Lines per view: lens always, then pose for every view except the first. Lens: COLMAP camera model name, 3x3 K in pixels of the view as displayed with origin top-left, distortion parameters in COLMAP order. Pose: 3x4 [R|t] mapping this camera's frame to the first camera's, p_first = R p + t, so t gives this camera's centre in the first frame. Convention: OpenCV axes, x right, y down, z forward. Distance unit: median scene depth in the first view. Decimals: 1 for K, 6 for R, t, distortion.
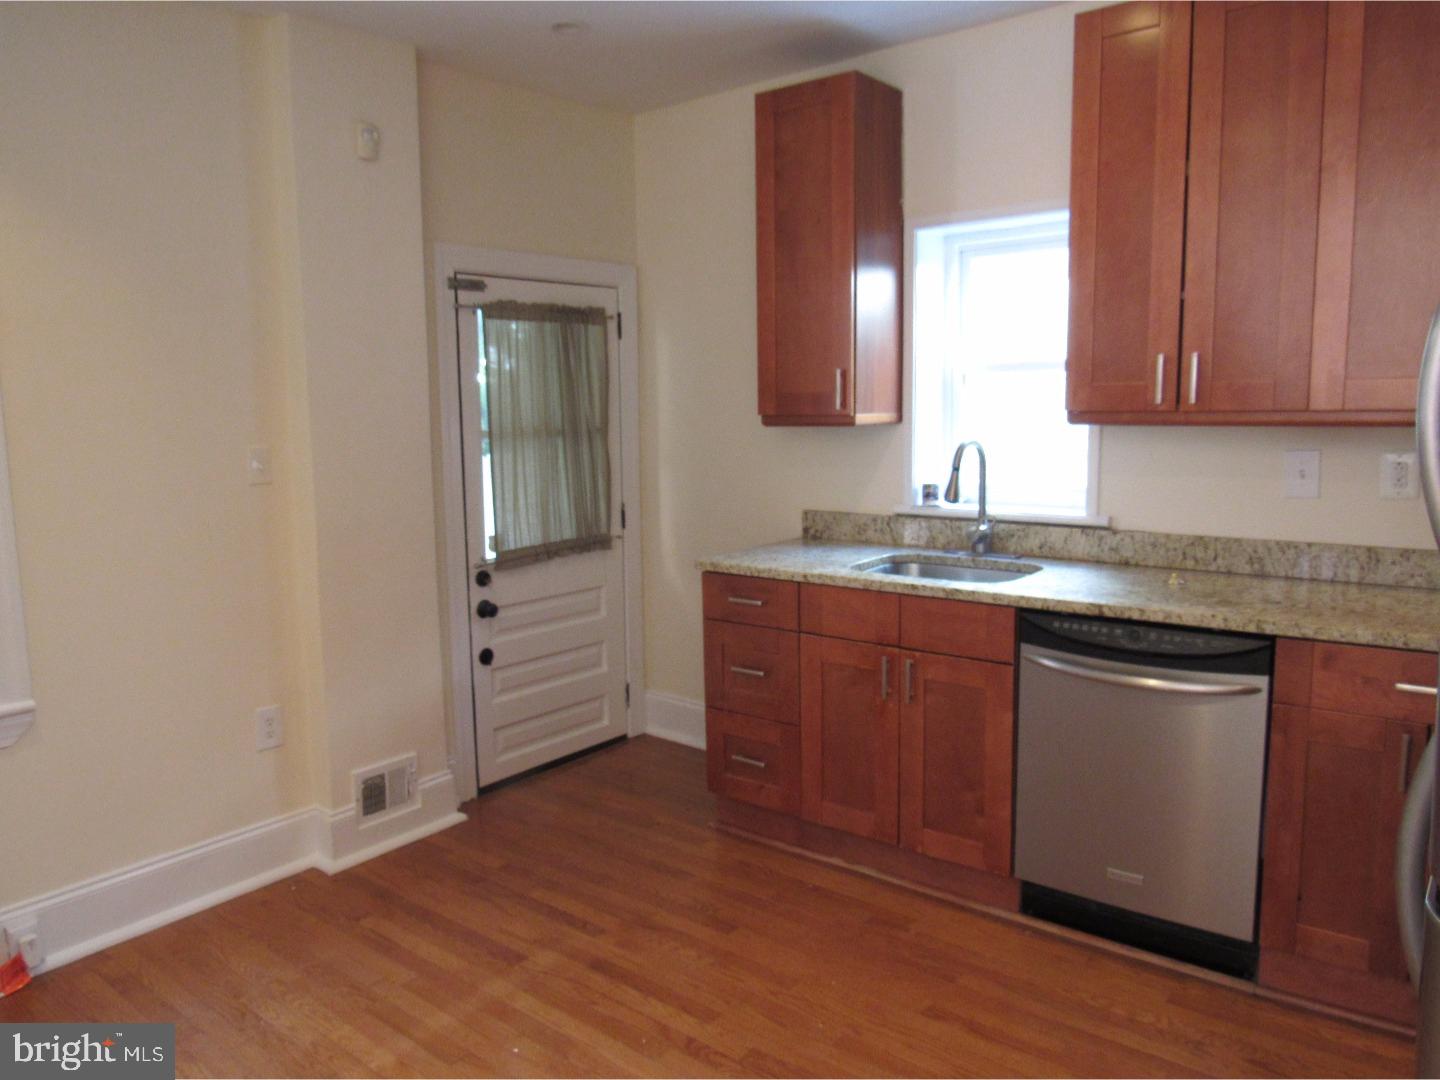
lens RADIAL K [[1024.5, 0, 718.4], [0, 1024.5, 535.1], [0, 0, 1]] dist [-0.000812, -0.002509]
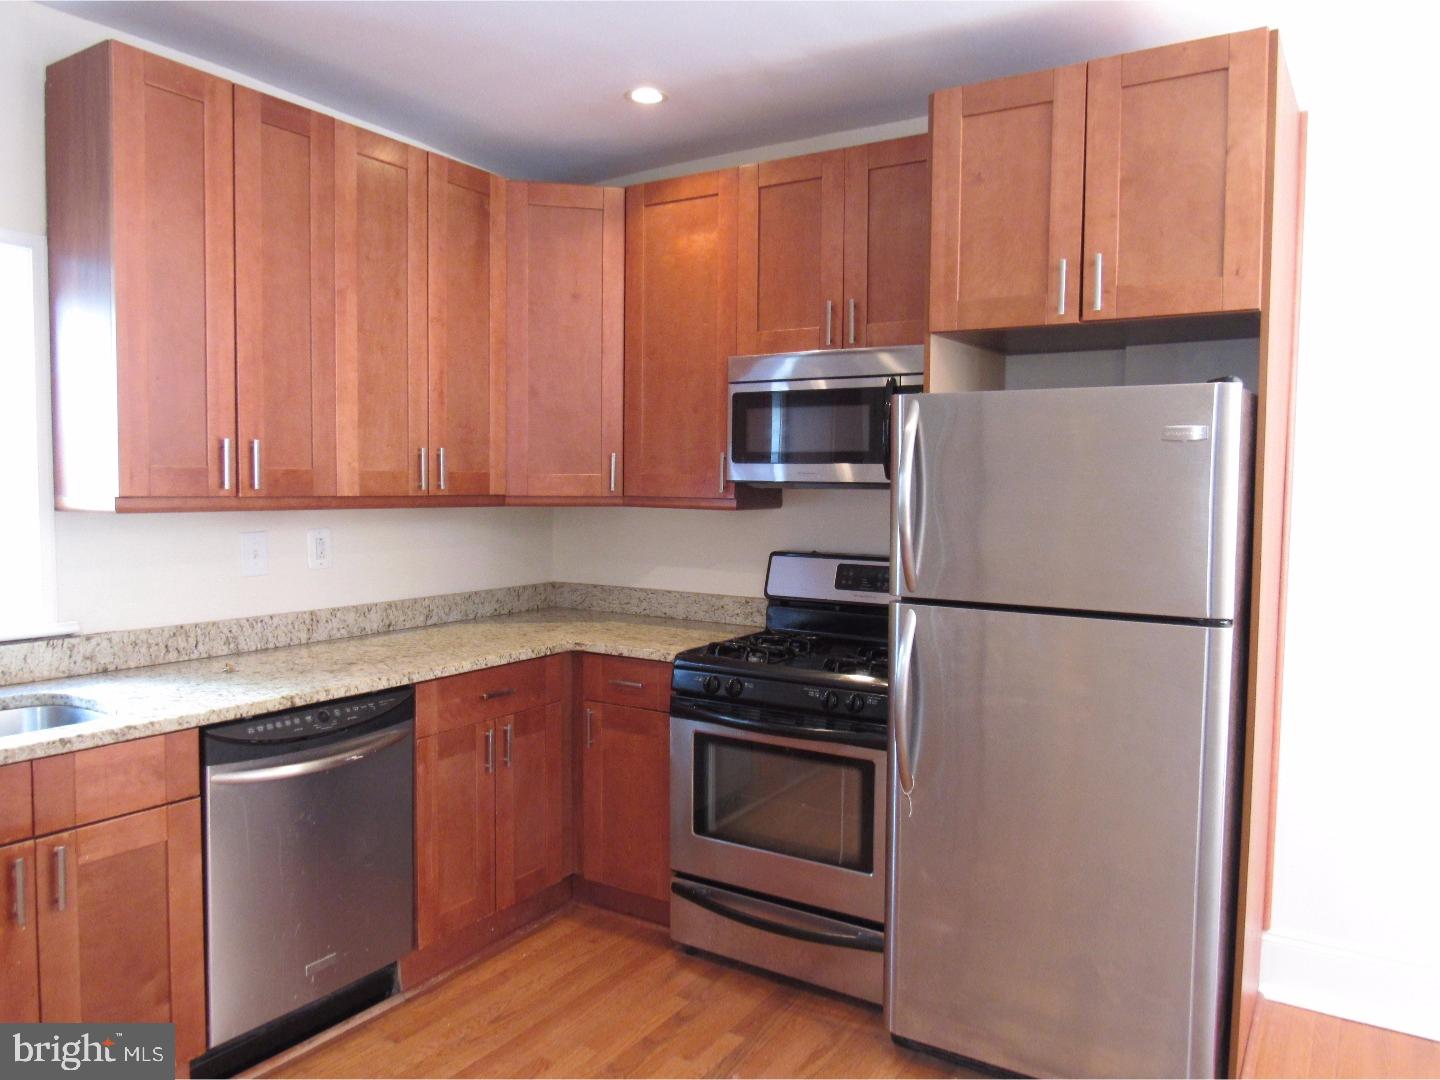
lens RADIAL K [[1024.5, 0, 718.6], [0, 1024.5, 542.9], [0, 0, 1]] dist [-0.000812, -0.002509]
pose [[-0.061803, -0.045492, 0.997051, -0.542598], [0.119624, 0.991422, 0.052650, -0.069567], [-0.990894, 0.122525, -0.055831, 0.568678]]
